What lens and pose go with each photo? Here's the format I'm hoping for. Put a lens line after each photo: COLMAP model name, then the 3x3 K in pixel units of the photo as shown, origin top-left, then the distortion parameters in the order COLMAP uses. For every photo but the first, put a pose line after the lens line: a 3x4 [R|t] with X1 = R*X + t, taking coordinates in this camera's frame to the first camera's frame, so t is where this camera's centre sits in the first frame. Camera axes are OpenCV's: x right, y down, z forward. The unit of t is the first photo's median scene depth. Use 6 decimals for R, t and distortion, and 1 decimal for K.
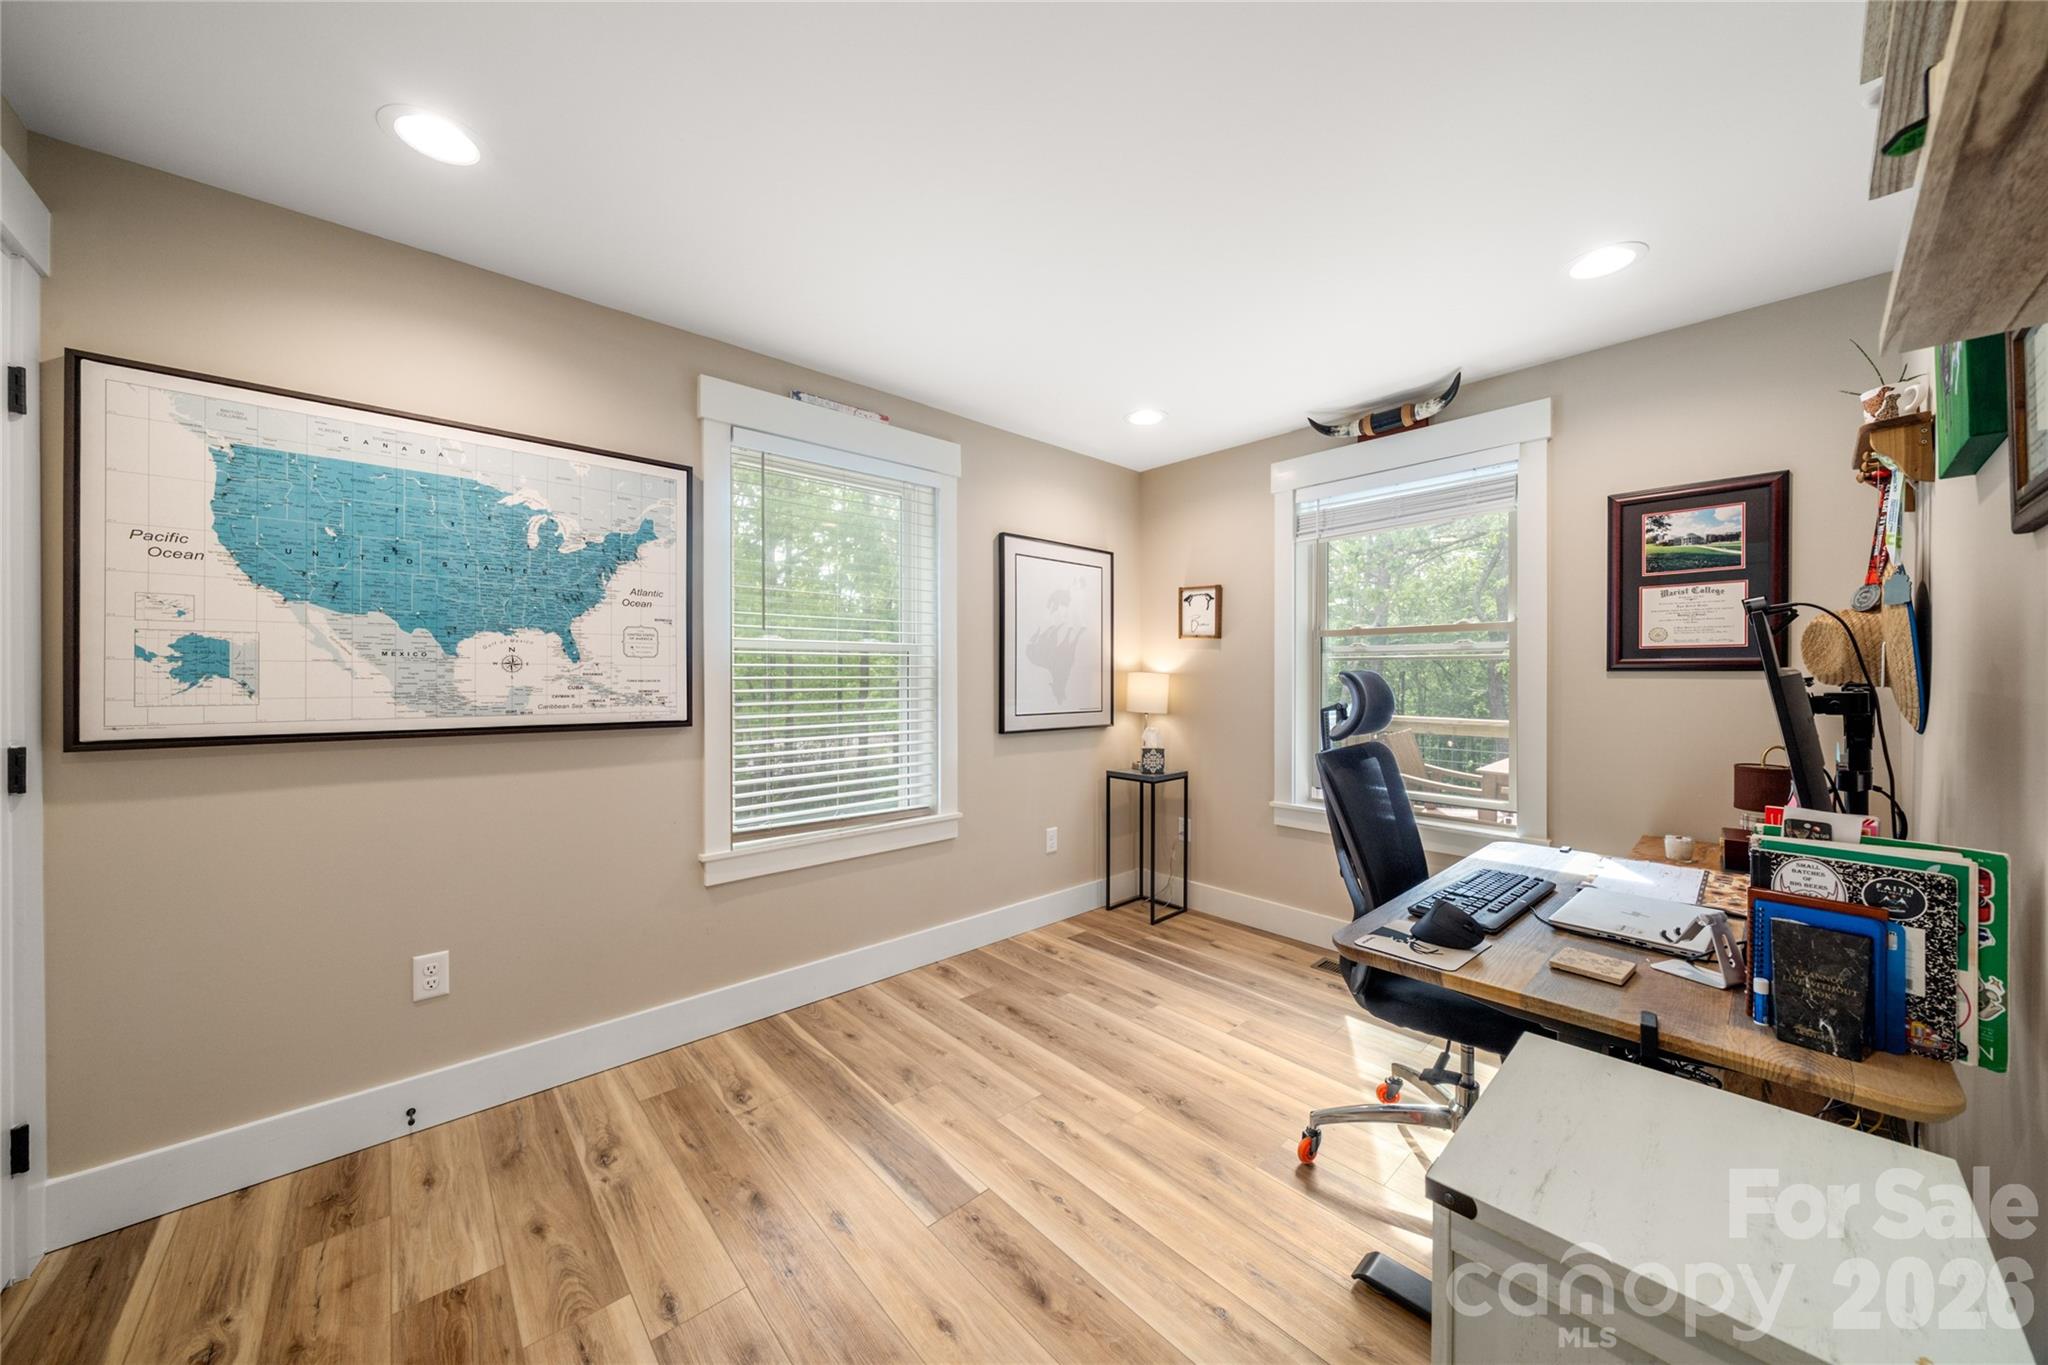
lens RADIAL K [[705.8, 0, 1023.5], [0, 705.8, 679.0], [0, 0, 1]] dist [-0.001265, -0.000031]
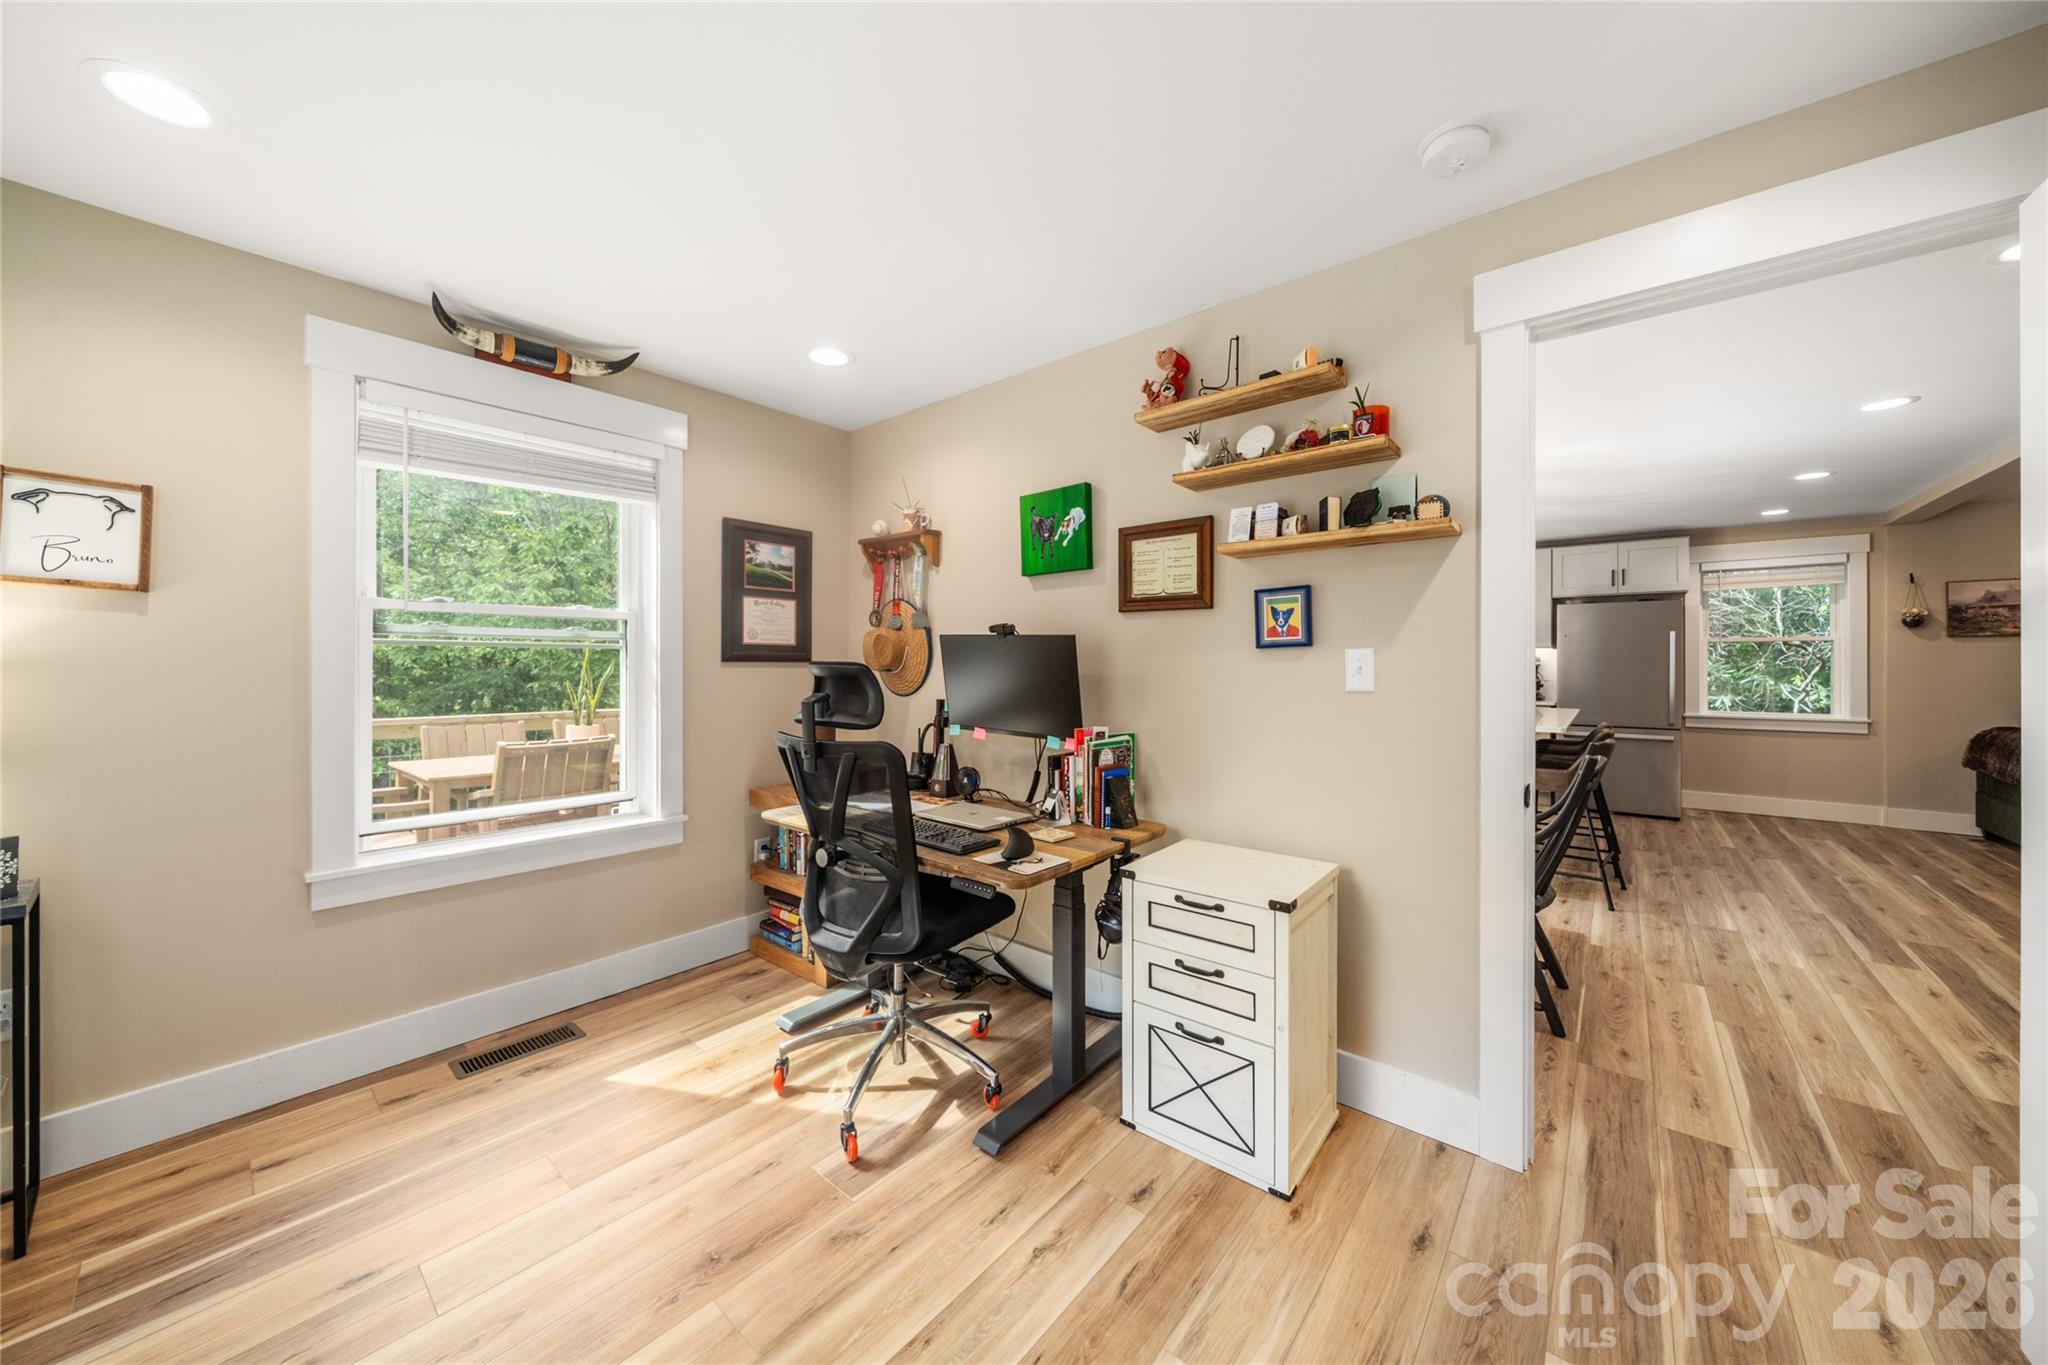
lens RADIAL K [[707.7, 0, 1023.9], [0, 707.7, 667.6], [0, 0, 1]] dist [-0.001134, -0.000024]
pose [[-0.131150, -0.005304, 0.991348, -0.459473], [0.004918, 0.999970, 0.006000, -0.005906], [-0.991350, 0.005662, -0.131119, 0.670249]]
